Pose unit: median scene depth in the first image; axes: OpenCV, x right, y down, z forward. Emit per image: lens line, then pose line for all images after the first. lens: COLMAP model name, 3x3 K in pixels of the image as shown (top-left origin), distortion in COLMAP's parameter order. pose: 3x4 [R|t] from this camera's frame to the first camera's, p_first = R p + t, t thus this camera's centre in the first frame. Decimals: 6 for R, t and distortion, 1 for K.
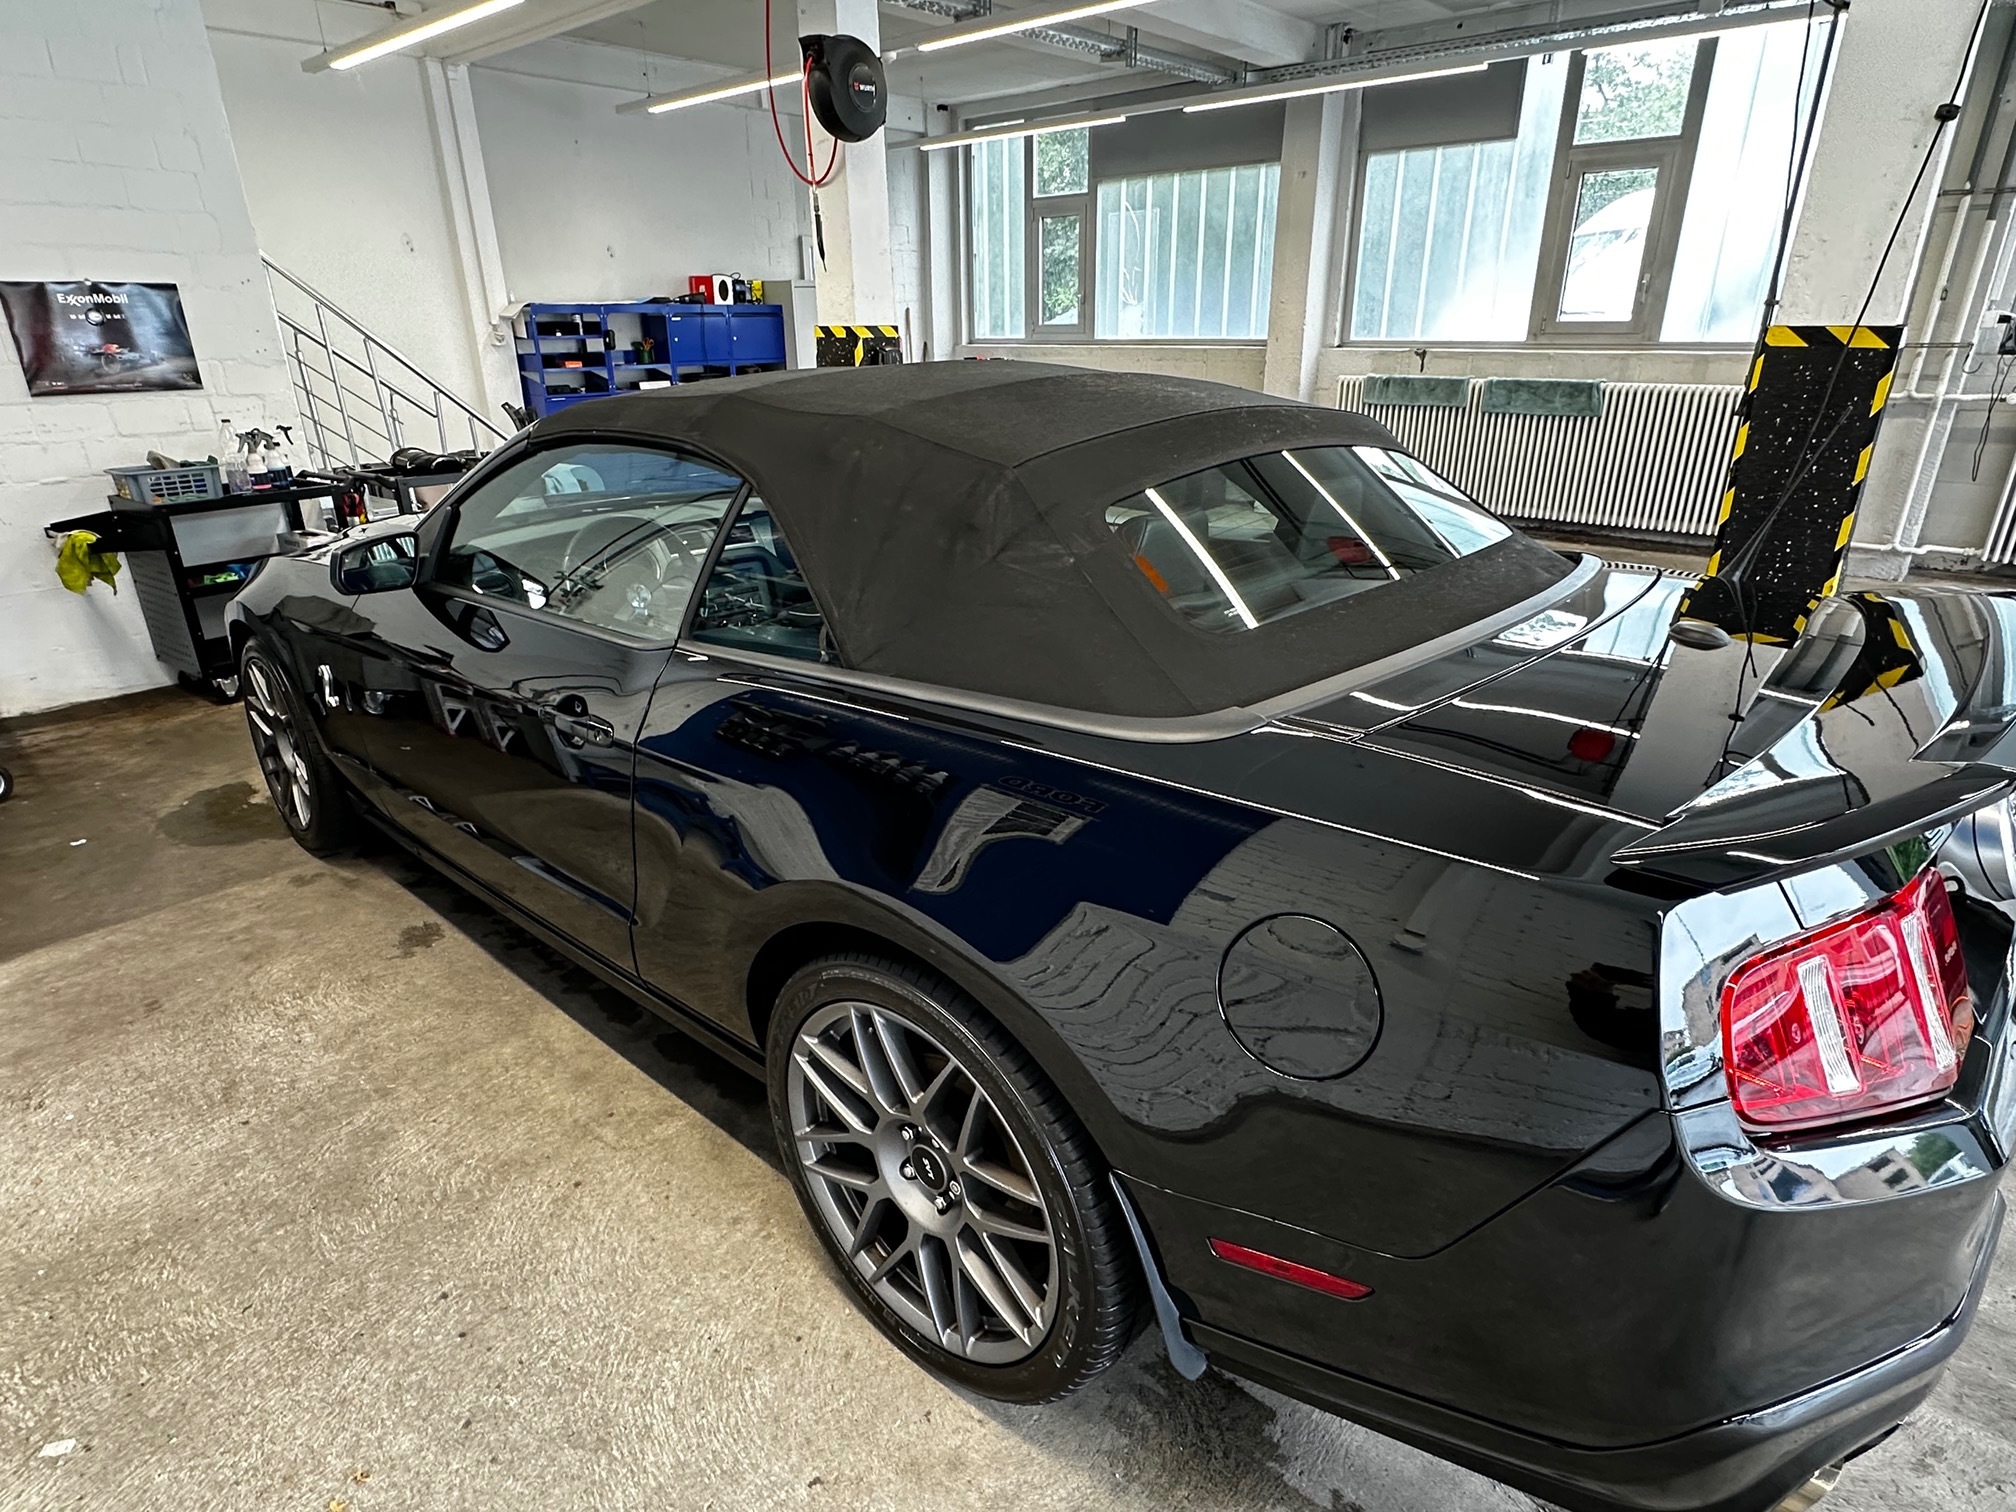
lens RADIAL K [[1107.1, 0, 1005.5], [0, 1107.1, 769.3], [0, 0, 1]] dist [-0.005170, 0.001151]
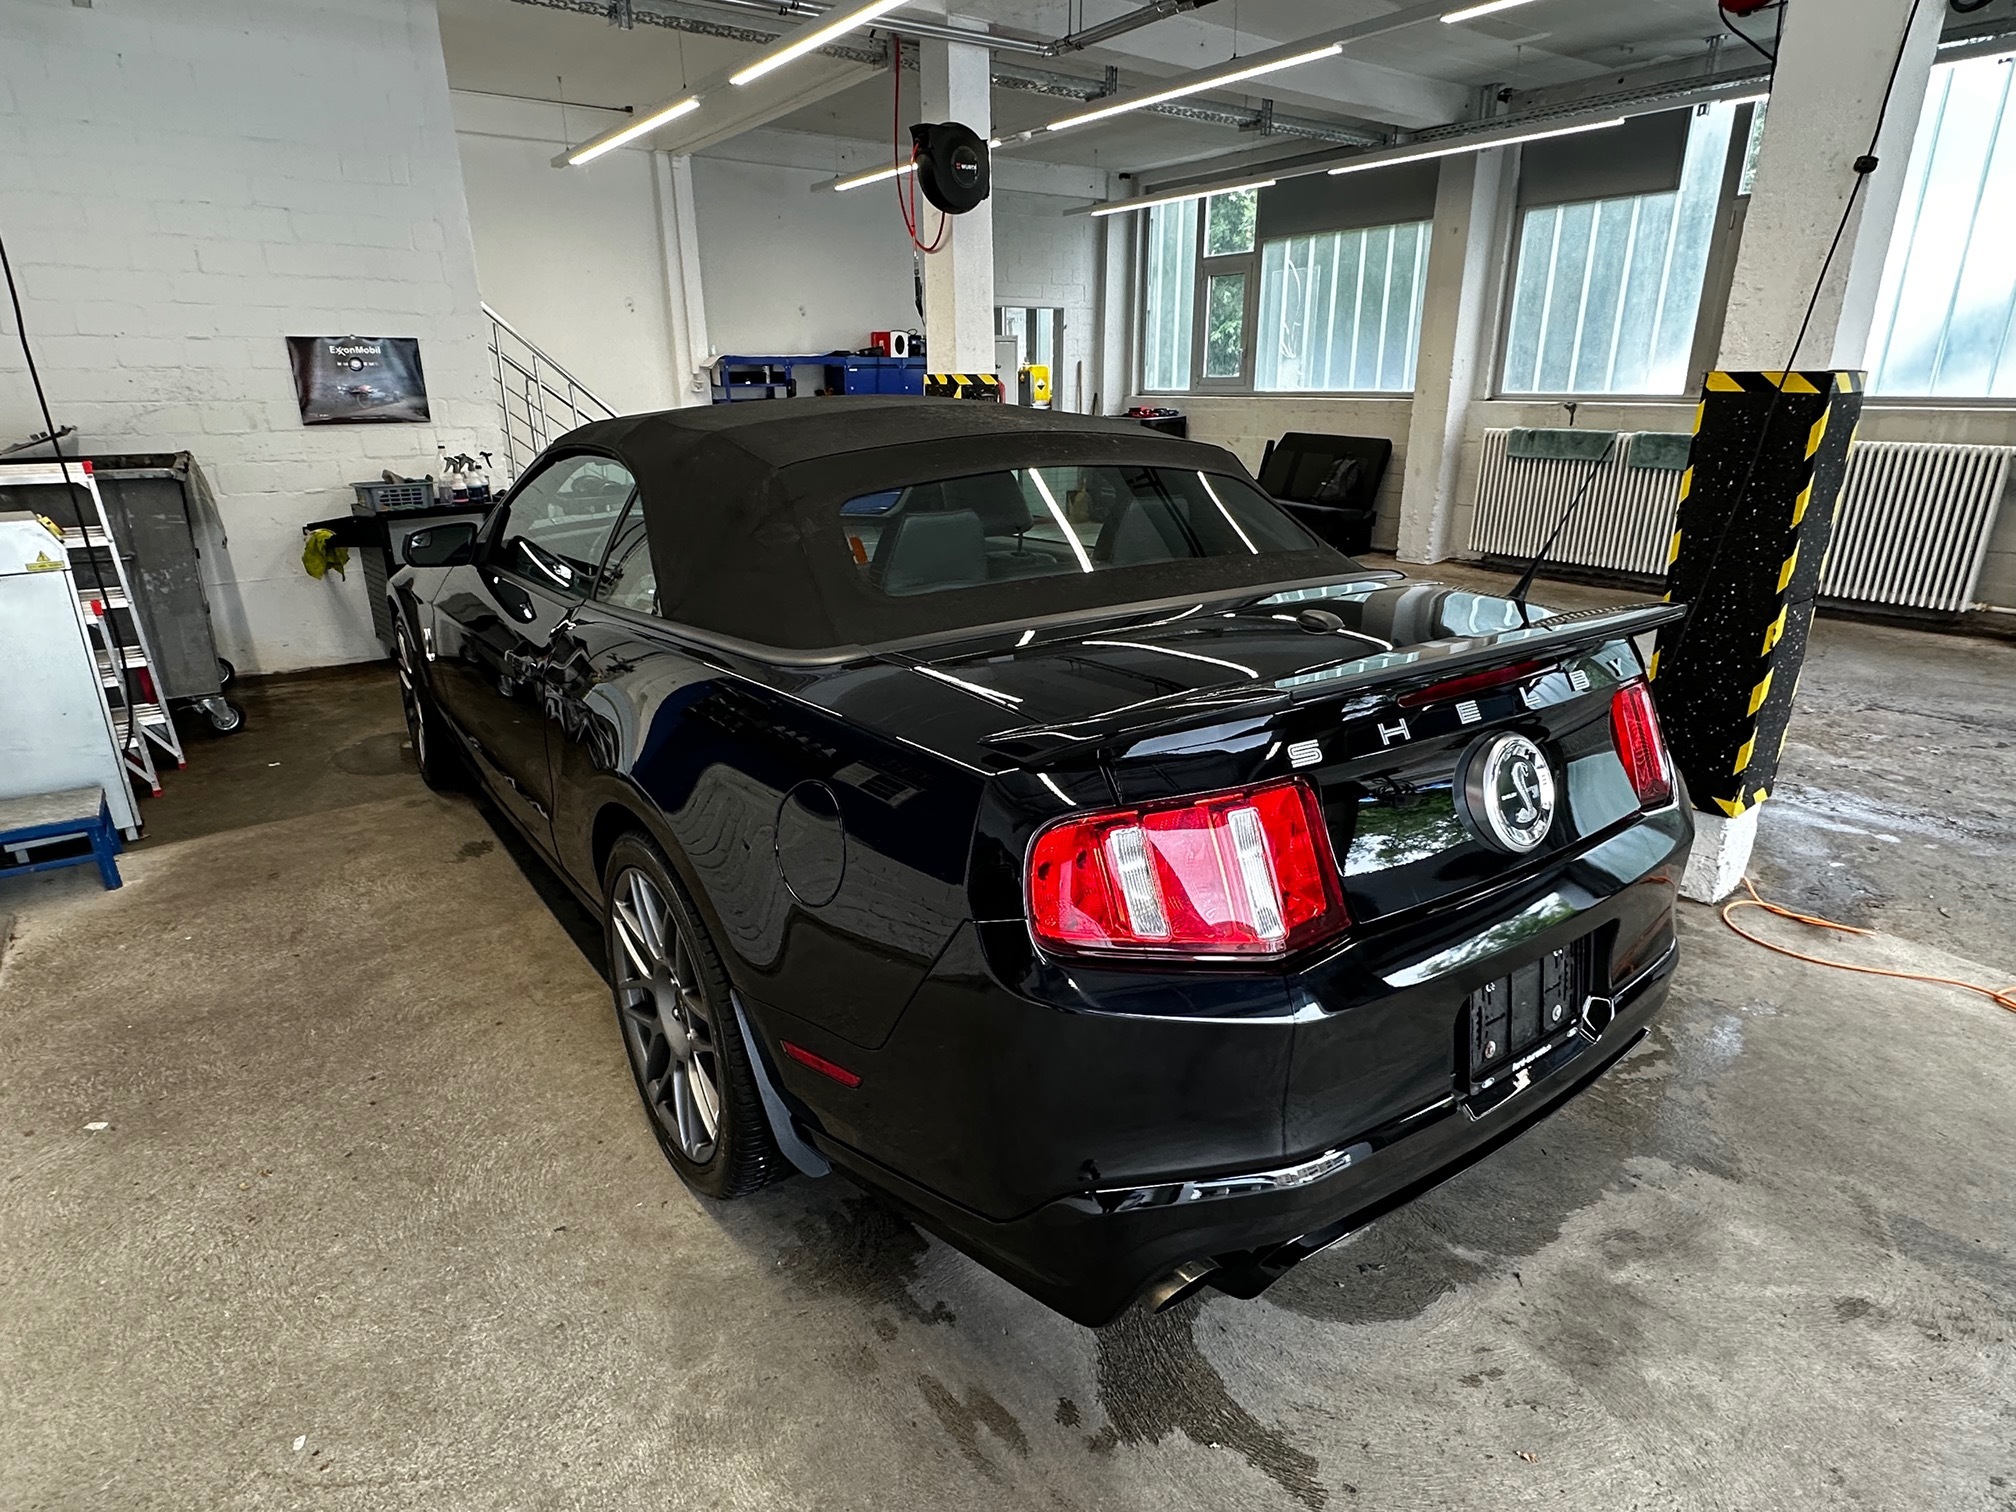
lens RADIAL K [[1107.1, 0, 1002.8], [0, 1107.1, 764.9], [0, 0, 1]] dist [-0.005170, 0.001151]
pose [[0.976790, 0.074327, -0.200891, 0.152670], [-0.083851, 0.995702, -0.039313, 0.028922], [0.197105, 0.055246, 0.978824, -0.056332]]
